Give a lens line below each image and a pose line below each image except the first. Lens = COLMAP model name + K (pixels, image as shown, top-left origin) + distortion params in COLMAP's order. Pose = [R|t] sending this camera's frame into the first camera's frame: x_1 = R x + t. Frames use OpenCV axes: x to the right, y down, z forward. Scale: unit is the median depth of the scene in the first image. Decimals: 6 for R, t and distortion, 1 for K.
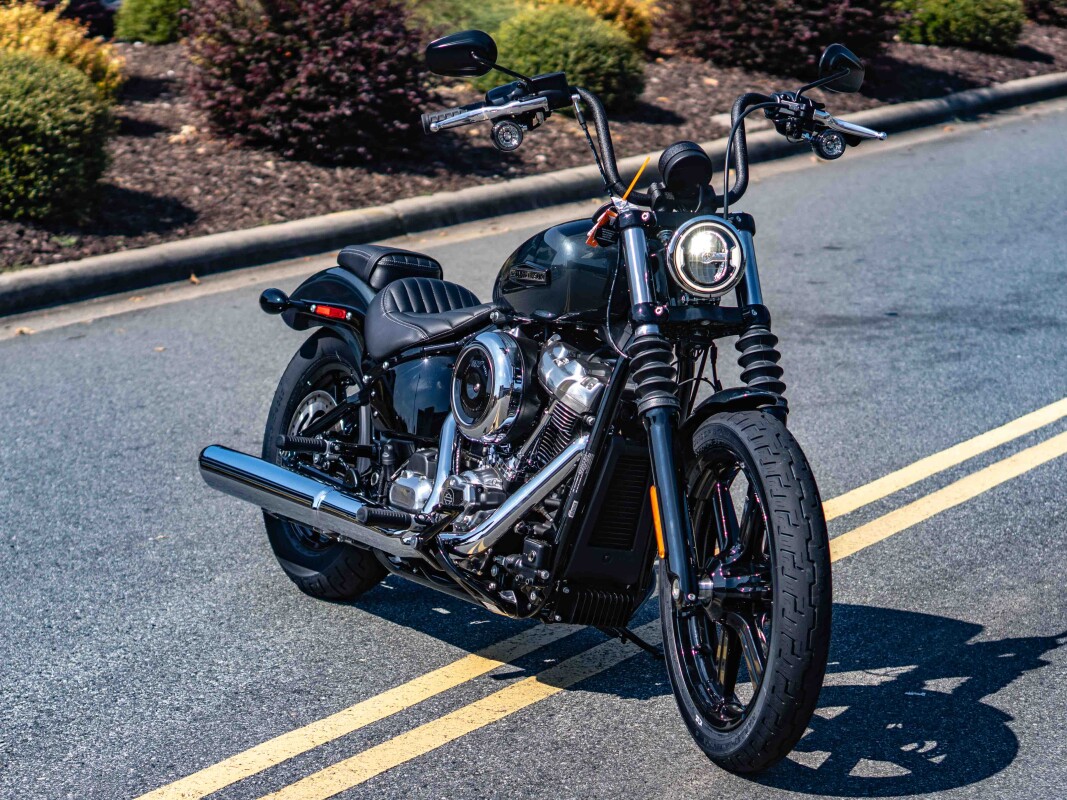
lens RADIAL K [[3378.4, 0, 533.5], [0, 3378.4, 400.0], [0, 0, 1]] dist [0.089063, 0.289909]
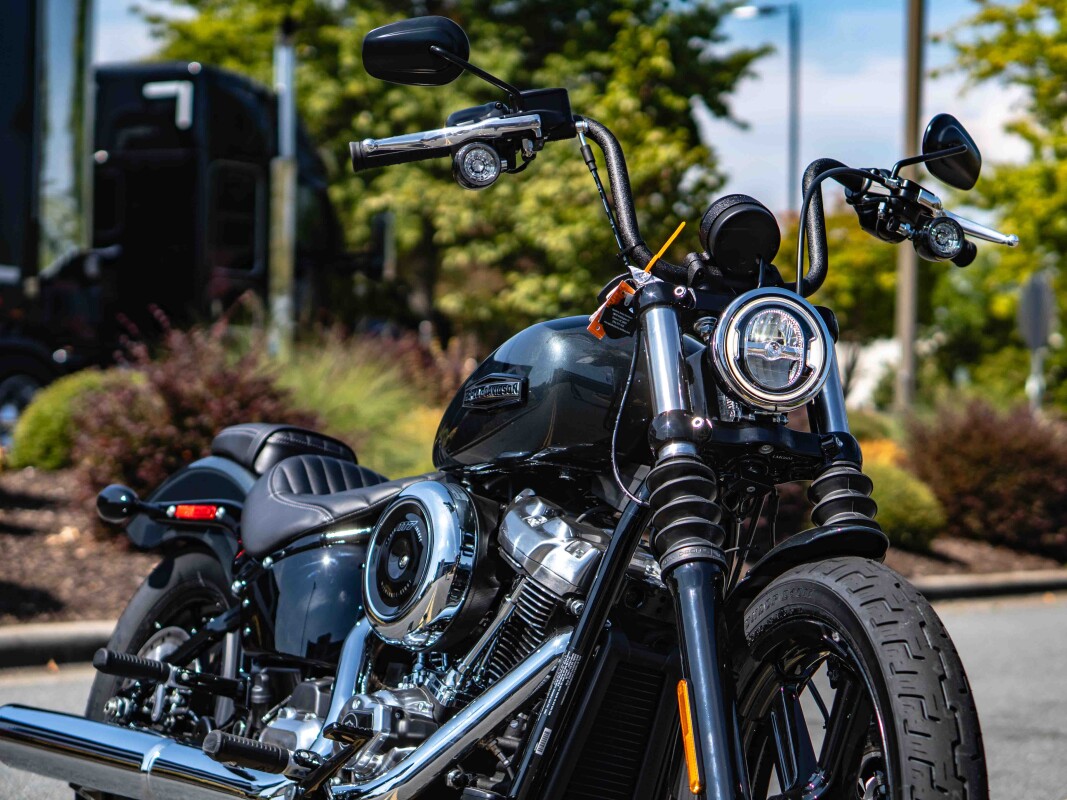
lens RADIAL K [[2967.9, 0, 673.4], [0, 2967.9, 330.9], [0, 0, 1]] dist [0.126702, -0.098445]
pose [[0.994991, 0.063562, 0.077154, -0.012007], [-0.045420, 0.975005, -0.217490, 0.076607], [-0.089049, 0.212897, 0.973008, 0.418812]]
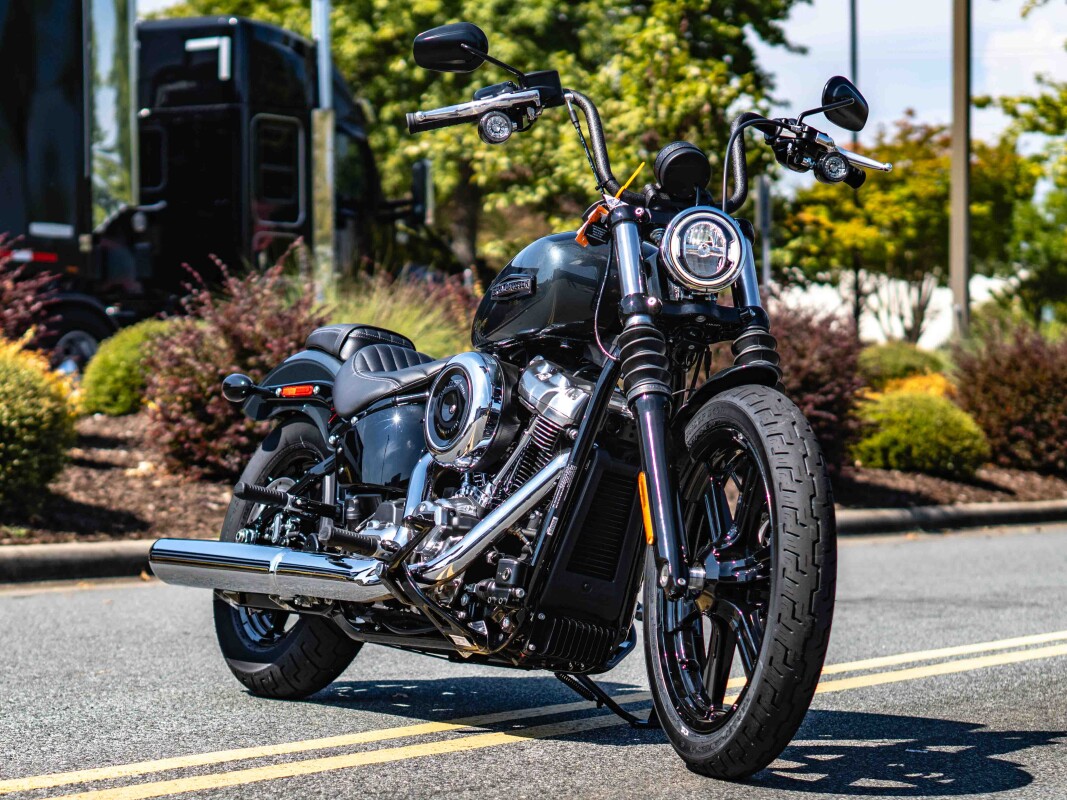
lens RADIAL K [[3335.2, 0, 456.0], [0, 3335.2, 401.2], [0, 0, 1]] dist [0.128981, -0.183417]
pose [[0.999349, 0.034935, -0.008995, -0.007552], [-0.035984, 0.983039, -0.179832, 0.161173], [0.002560, 0.180038, 0.983656, 0.087005]]
